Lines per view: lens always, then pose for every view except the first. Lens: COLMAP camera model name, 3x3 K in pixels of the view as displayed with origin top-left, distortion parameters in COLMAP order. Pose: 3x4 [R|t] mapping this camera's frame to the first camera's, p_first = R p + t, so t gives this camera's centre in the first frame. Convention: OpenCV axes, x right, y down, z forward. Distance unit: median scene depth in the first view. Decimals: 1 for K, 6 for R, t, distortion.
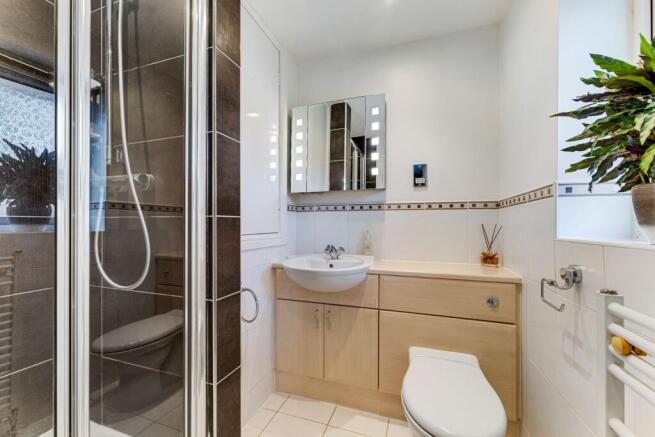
lens RADIAL K [[264.6, 0, 328.4], [0, 264.6, 220.9], [0, 0, 1]] dist [0.001253, 0.000102]
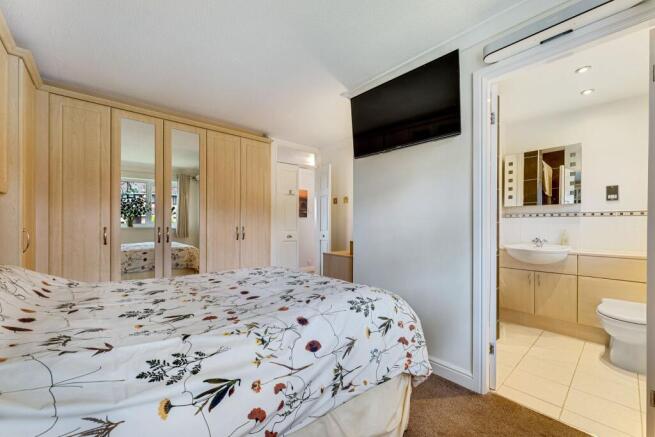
lens RADIAL K [[264.6, 0, 326.2], [0, 264.6, 222.2], [0, 0, 1]] dist [0.001253, 0.000102]
pose [[0.870801, -0.001101, -0.491635, -0.321493], [0.002323, 0.999996, 0.001876, -0.014852], [0.491631, -0.002776, 0.870799, -1.086769]]
